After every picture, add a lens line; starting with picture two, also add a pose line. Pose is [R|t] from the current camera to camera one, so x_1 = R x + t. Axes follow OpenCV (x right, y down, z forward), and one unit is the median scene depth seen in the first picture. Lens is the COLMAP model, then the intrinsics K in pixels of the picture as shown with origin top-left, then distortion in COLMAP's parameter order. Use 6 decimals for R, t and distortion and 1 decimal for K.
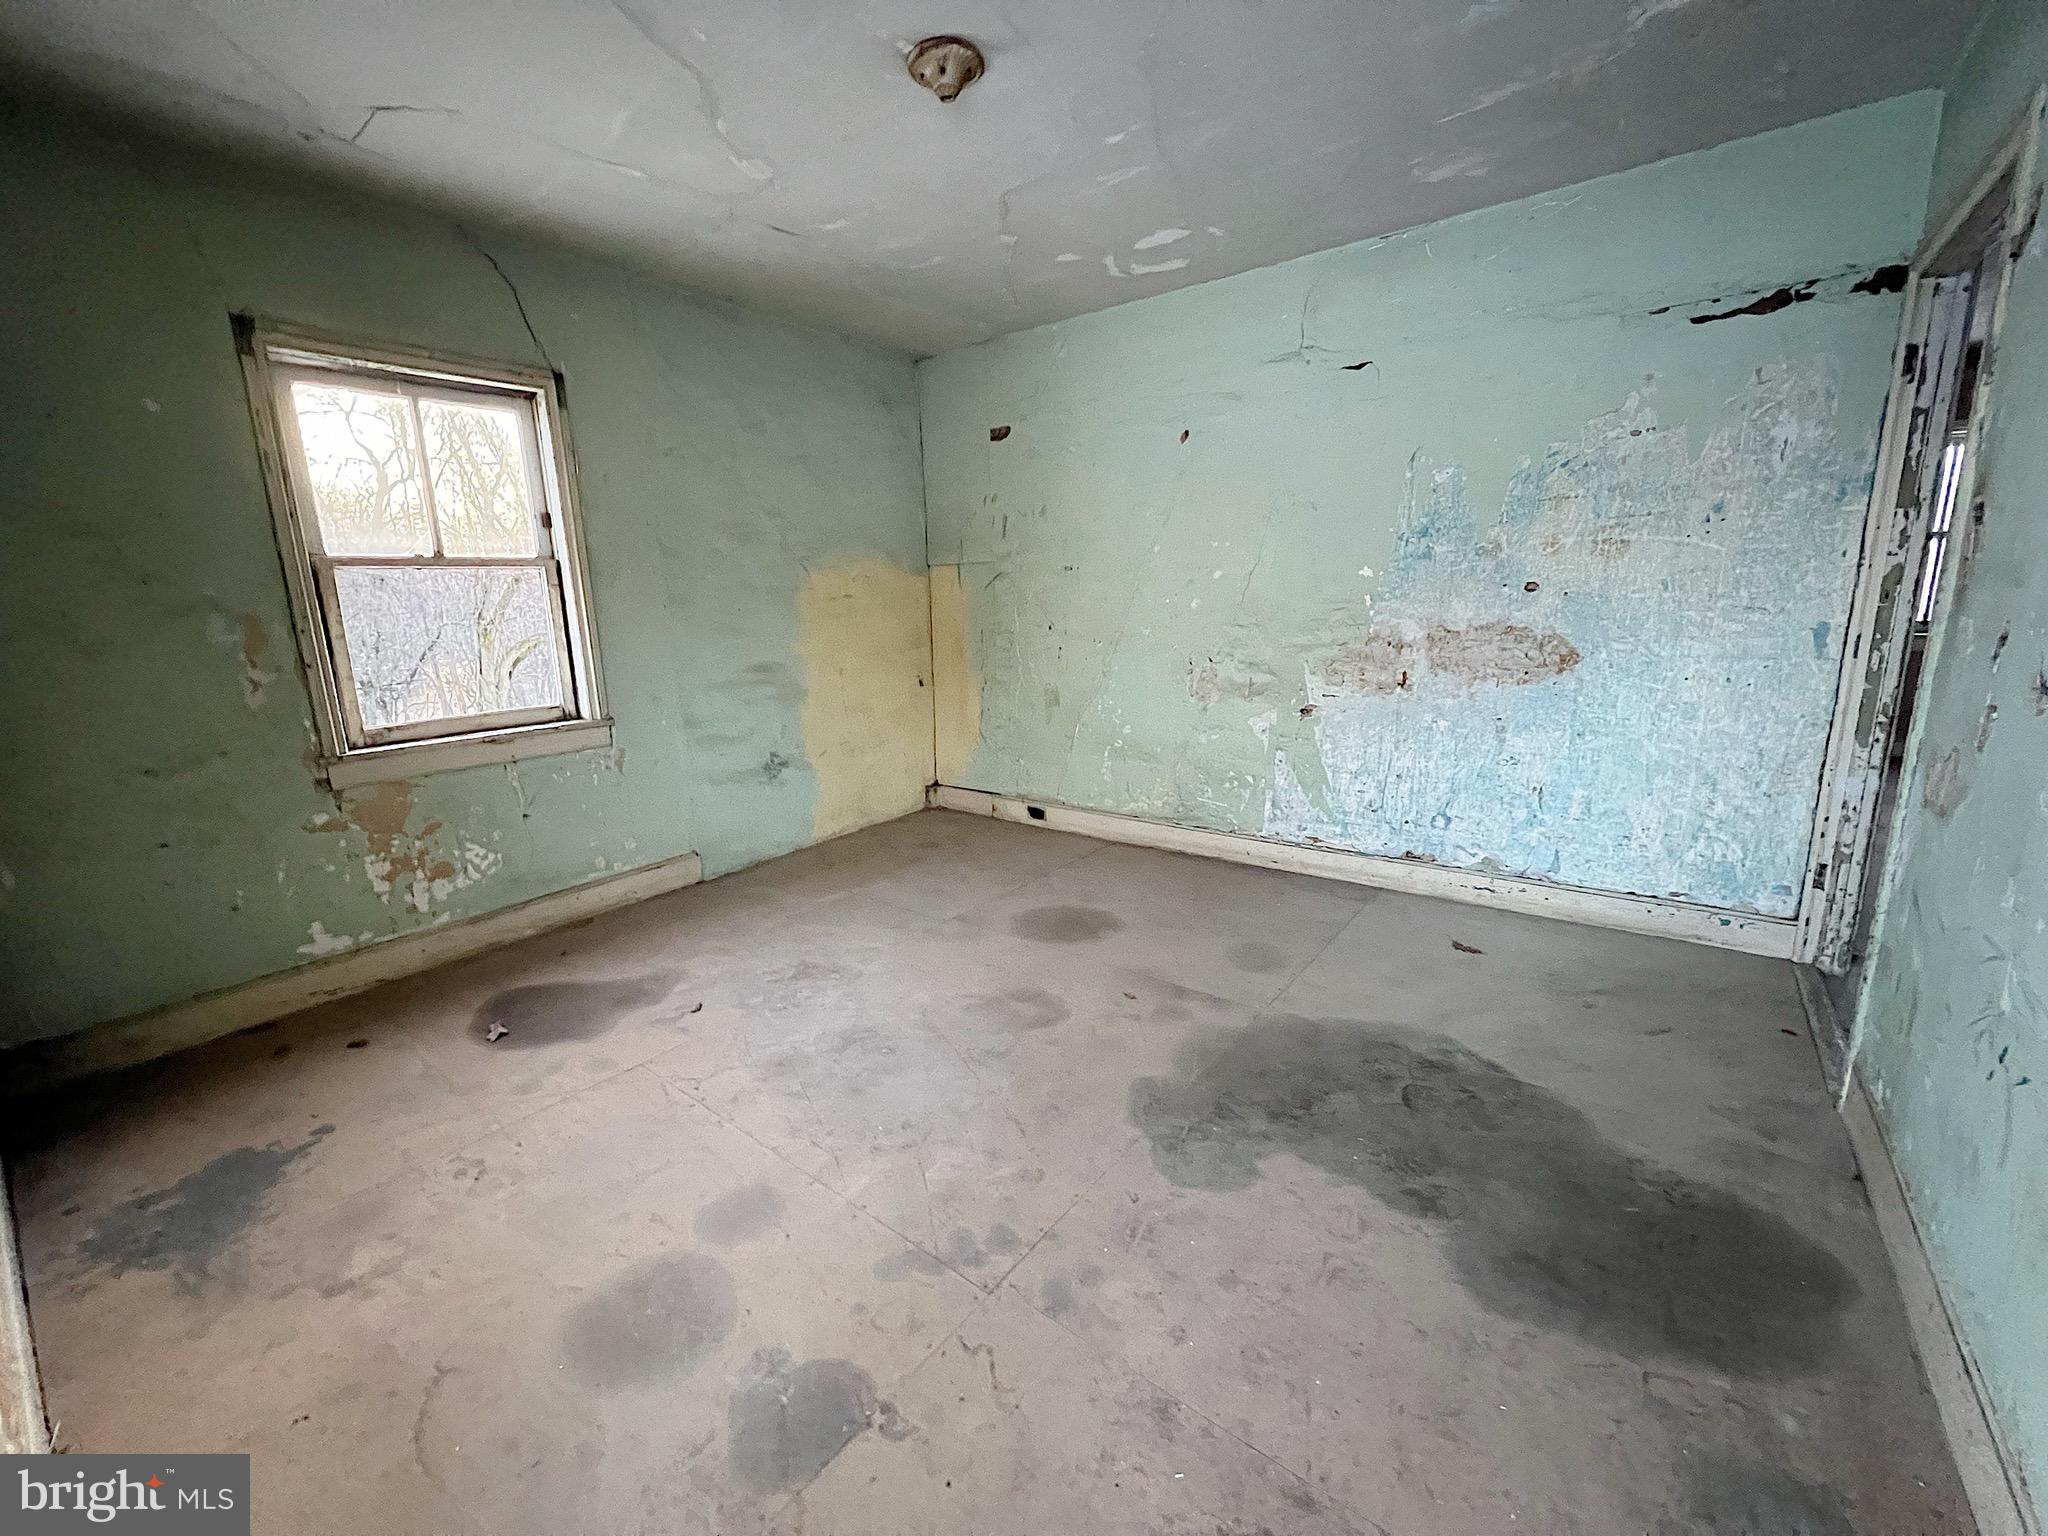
lens RADIAL K [[825.2, 0, 1014.8], [0, 825.2, 767.8], [0, 0, 1]] dist [-0.000874, 0.000477]
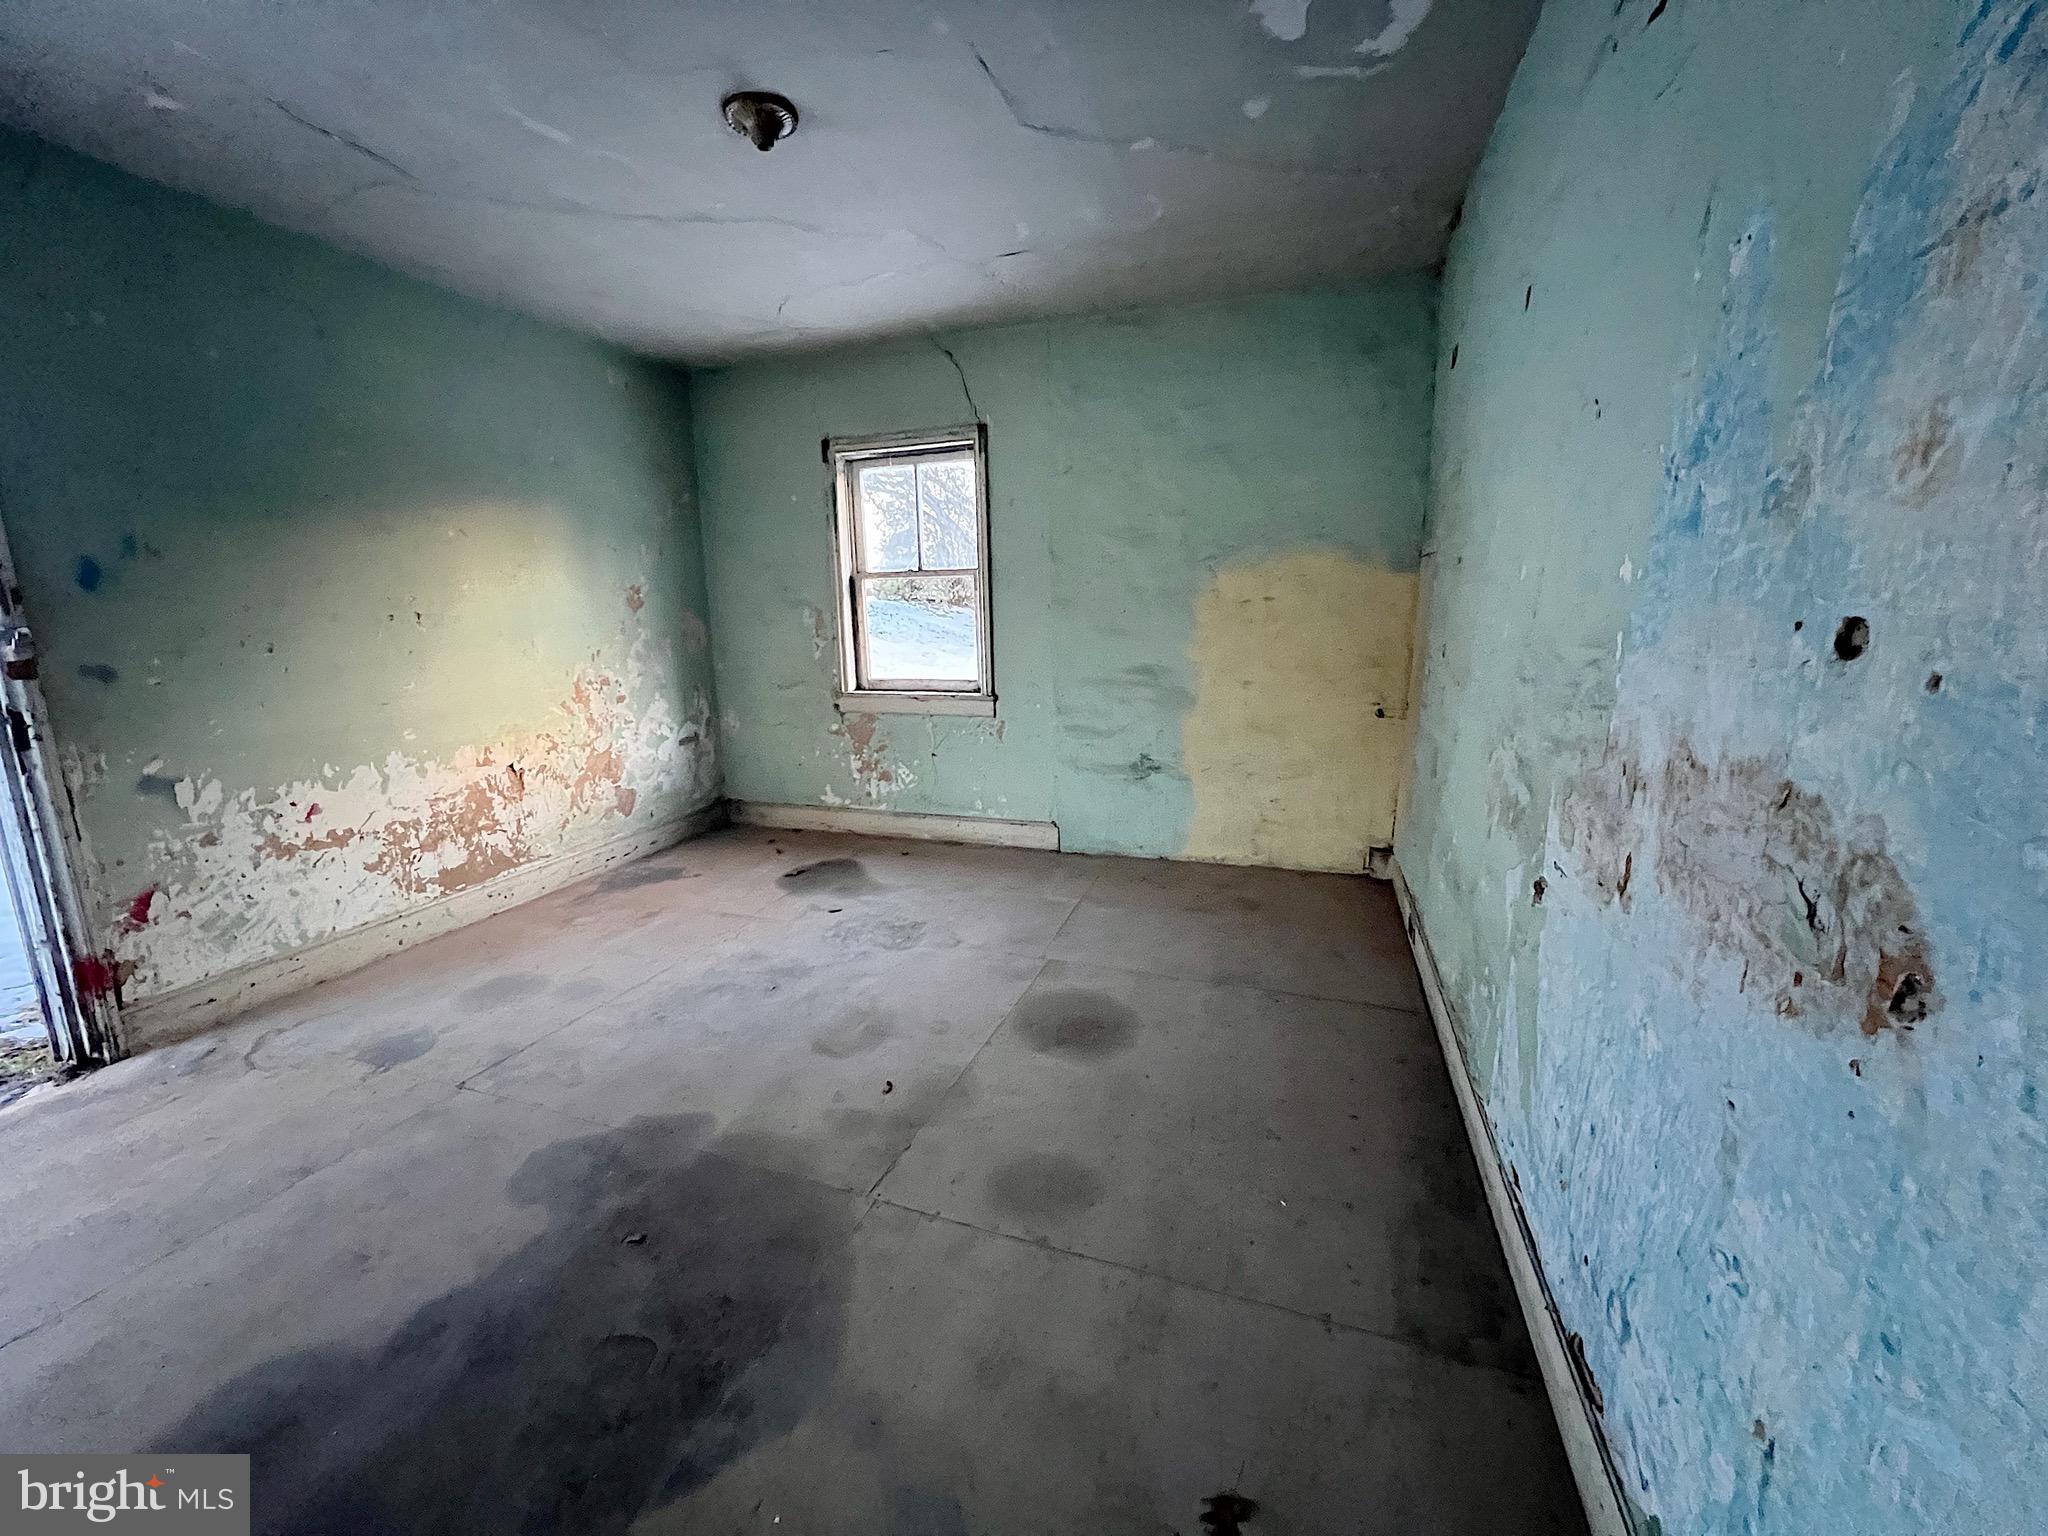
lens RADIAL K [[825.2, 0, 1031.1], [0, 825.2, 767.2], [0, 0, 1]] dist [-0.000874, 0.000477]
pose [[0.307811, 0.209323, -0.928136, 0.780435], [-0.188334, 0.969602, 0.156214, -0.175548], [0.932621, 0.126715, 0.337877, 0.702475]]
